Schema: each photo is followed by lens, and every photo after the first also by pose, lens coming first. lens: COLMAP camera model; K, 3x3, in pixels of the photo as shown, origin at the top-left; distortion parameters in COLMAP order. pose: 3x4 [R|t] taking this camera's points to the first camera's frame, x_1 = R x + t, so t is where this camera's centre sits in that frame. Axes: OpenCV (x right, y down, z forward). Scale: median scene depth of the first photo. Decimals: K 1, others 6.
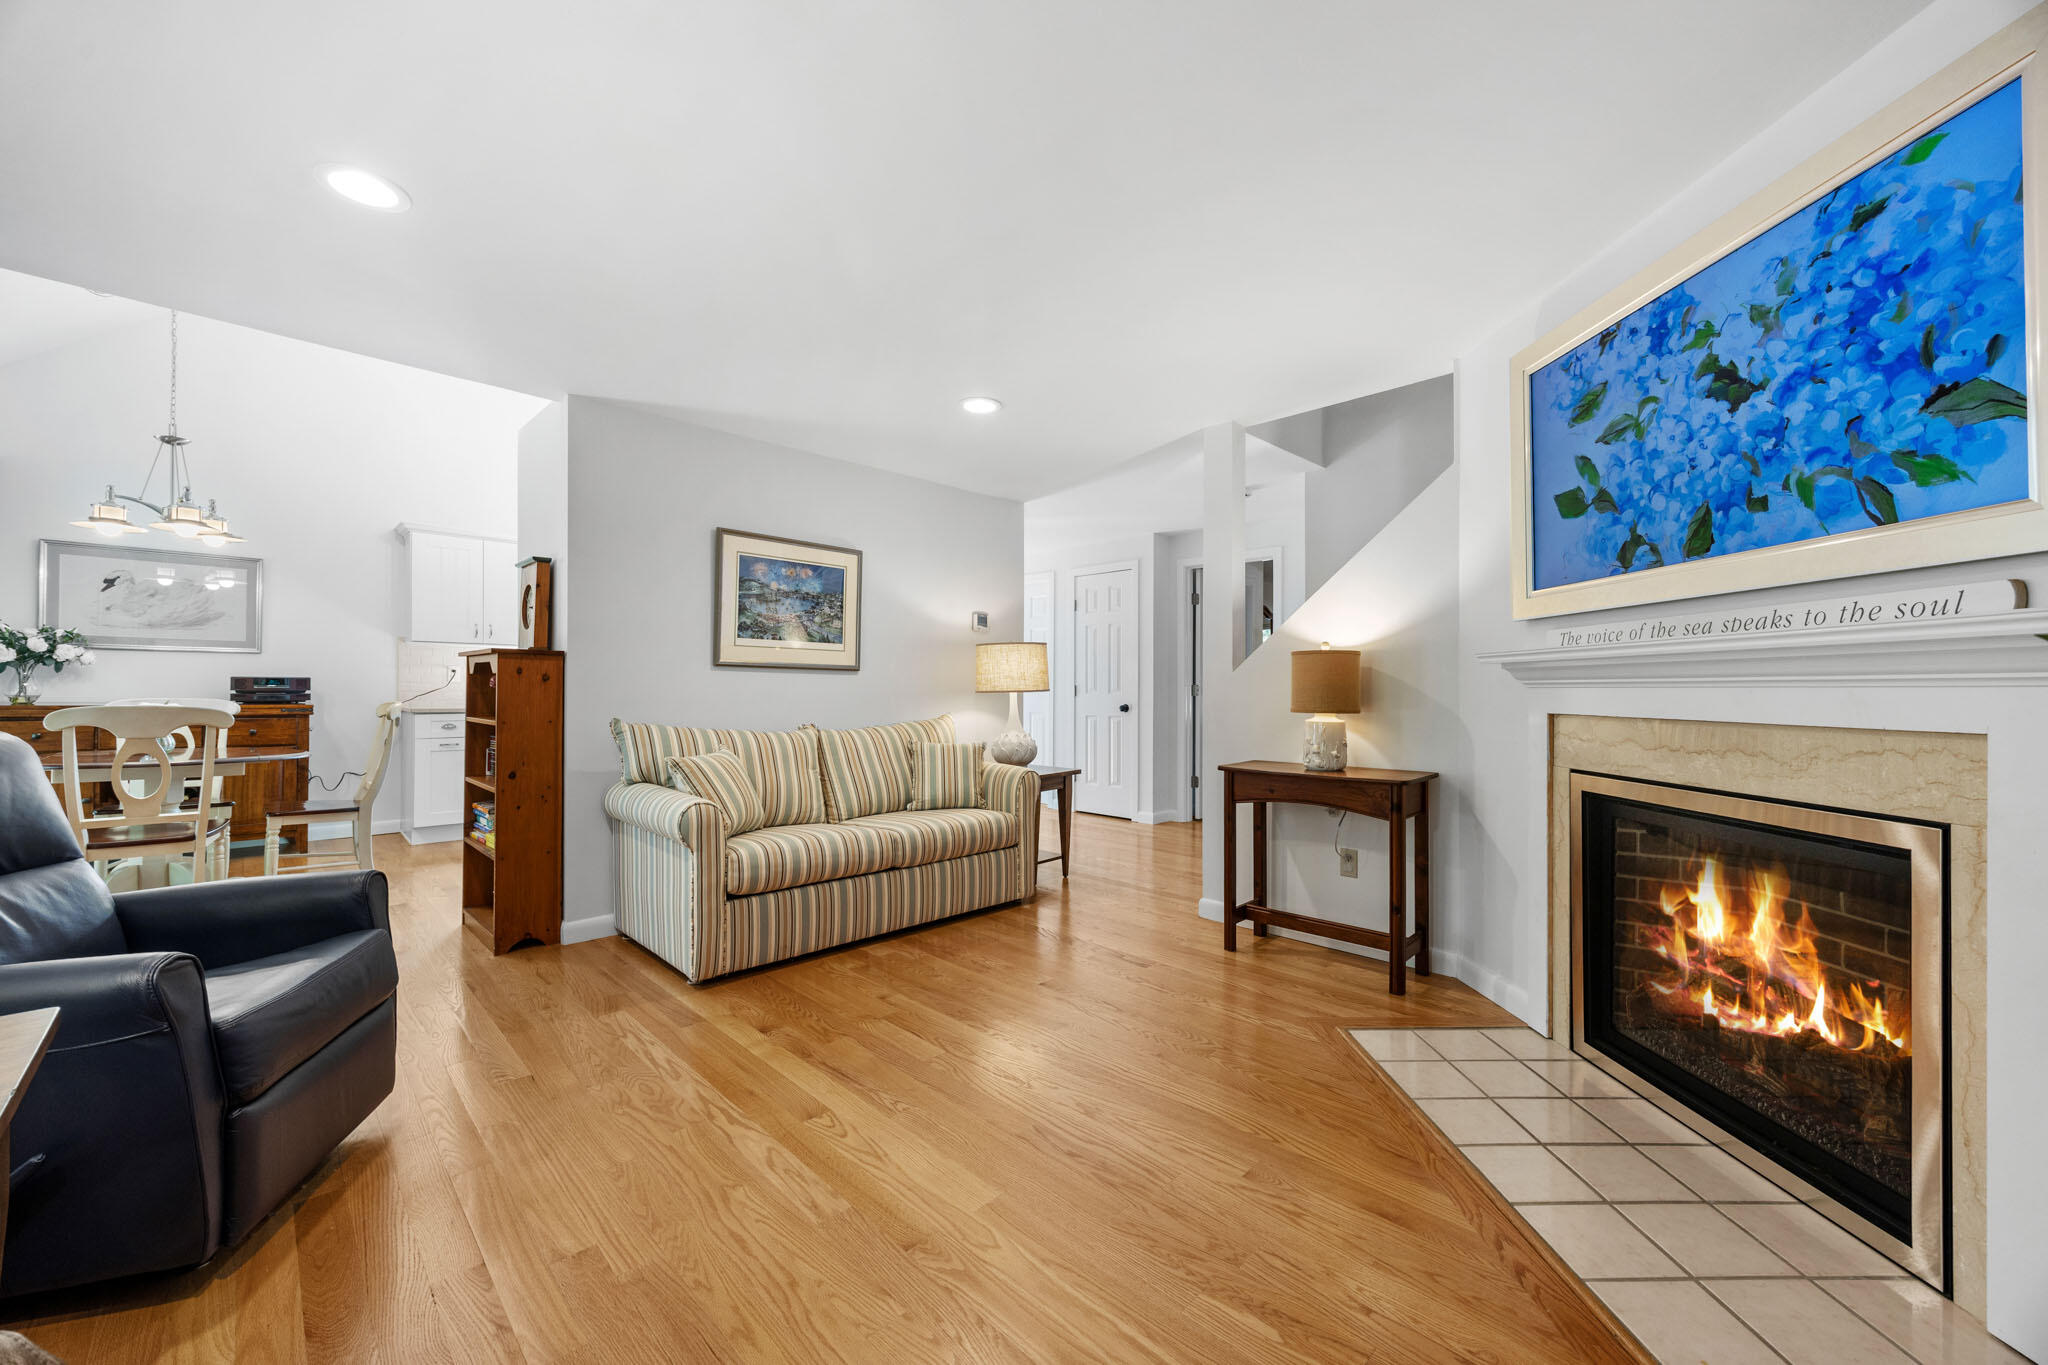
lens RADIAL K [[775.5, 0, 1030.6], [0, 775.5, 681.2], [0, 0, 1]] dist [-0.003994, -0.000407]
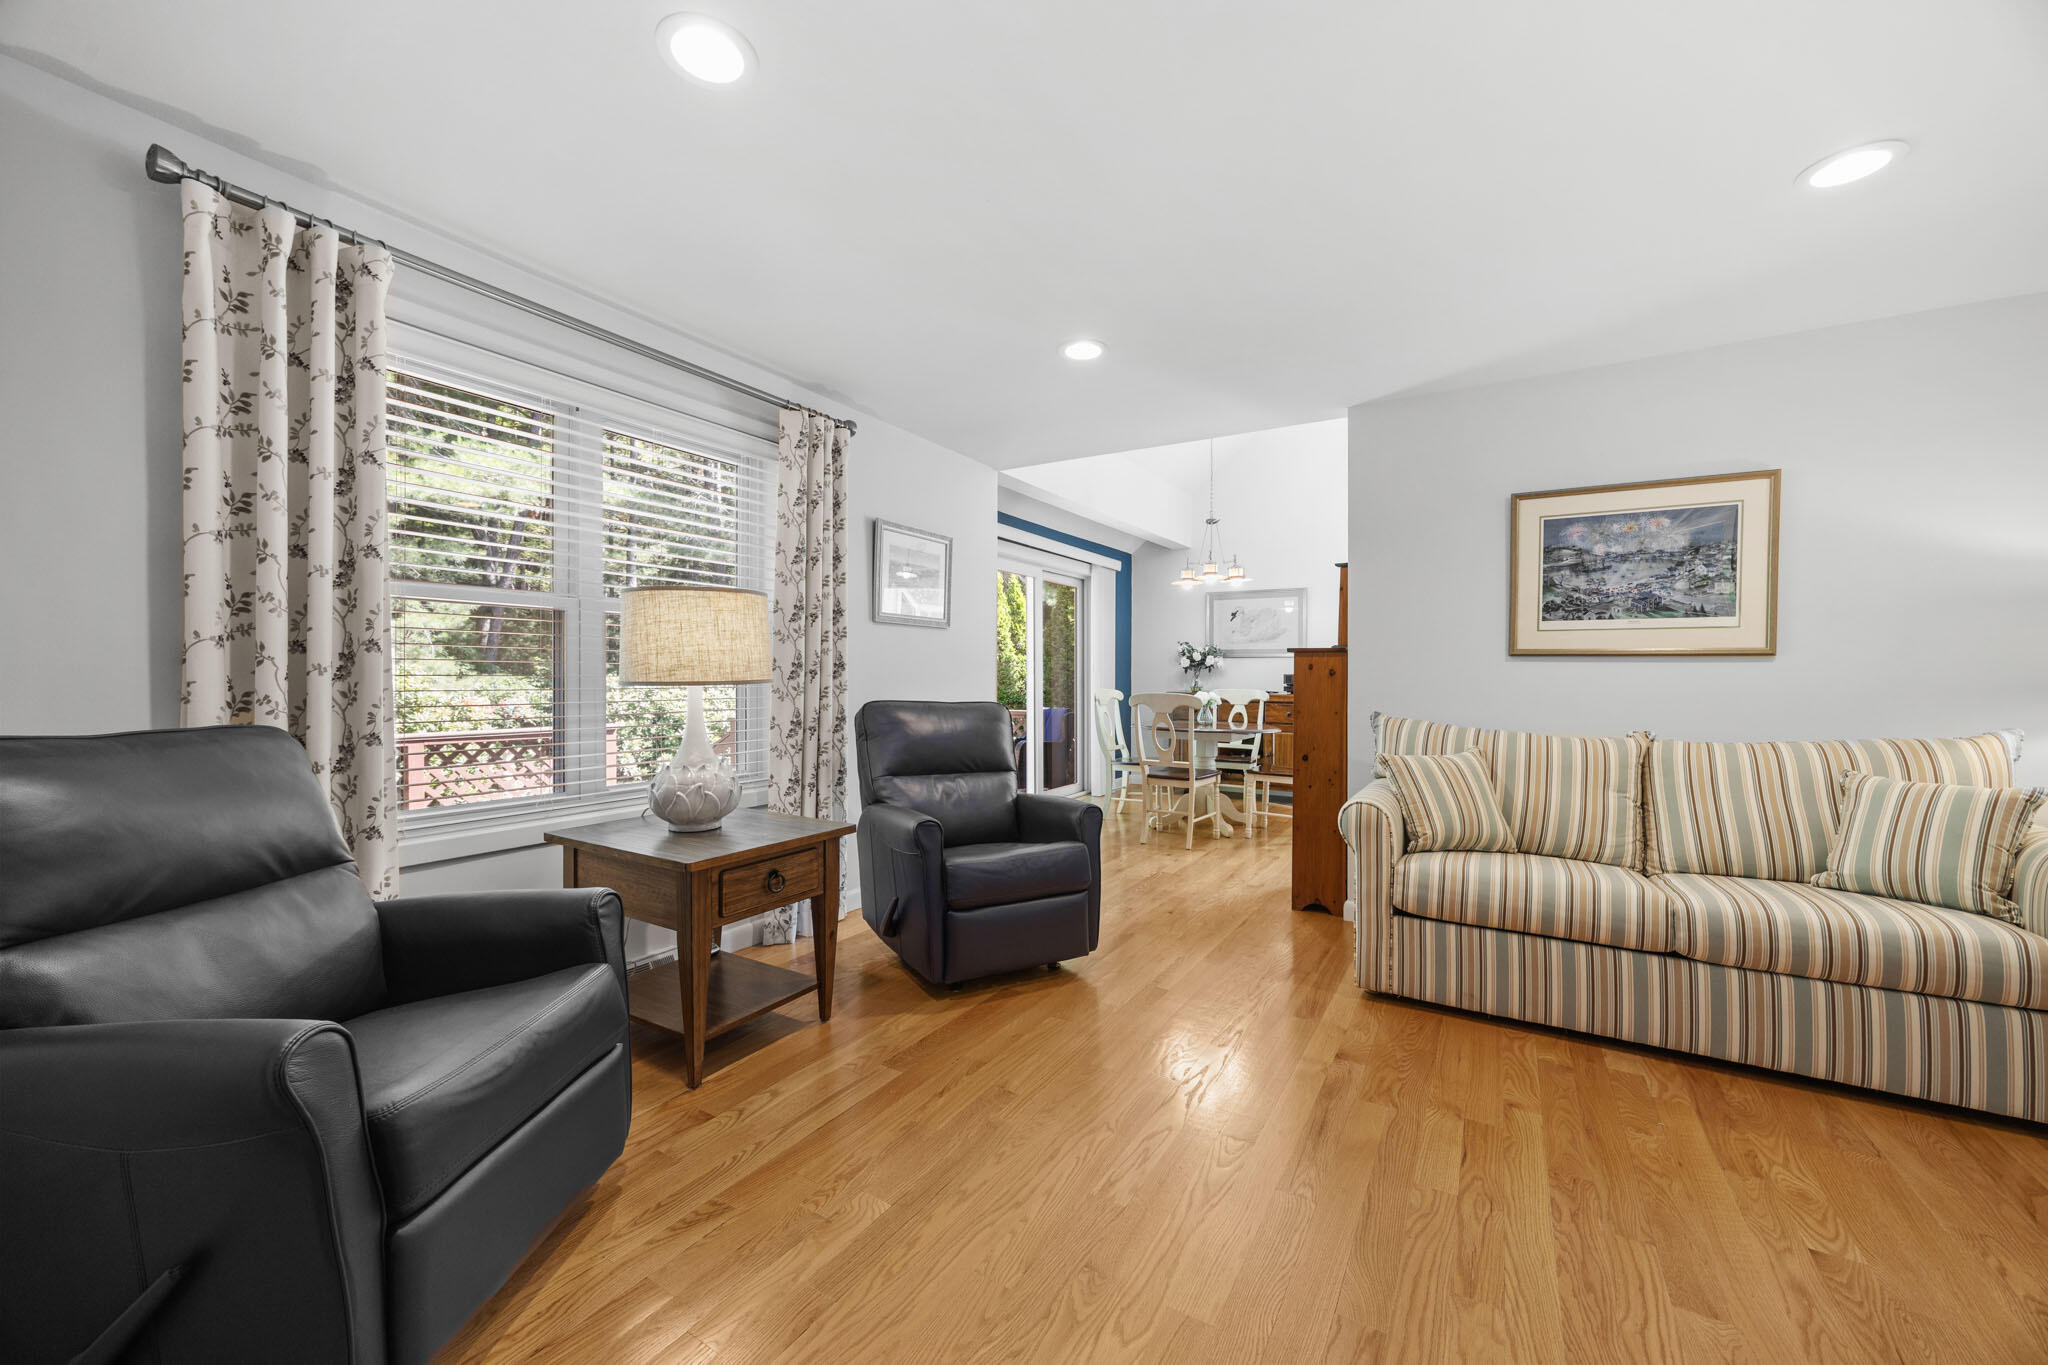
lens RADIAL K [[775.5, 0, 1030.6], [0, 775.5, 681.2], [0, 0, 1]] dist [-0.003994, -0.000407]
pose [[0.233288, -0.001569, -0.972406, 0.293626], [0.007946, 0.999968, 0.000293, 0.003238], [0.972375, -0.007795, 0.233293, 0.276327]]
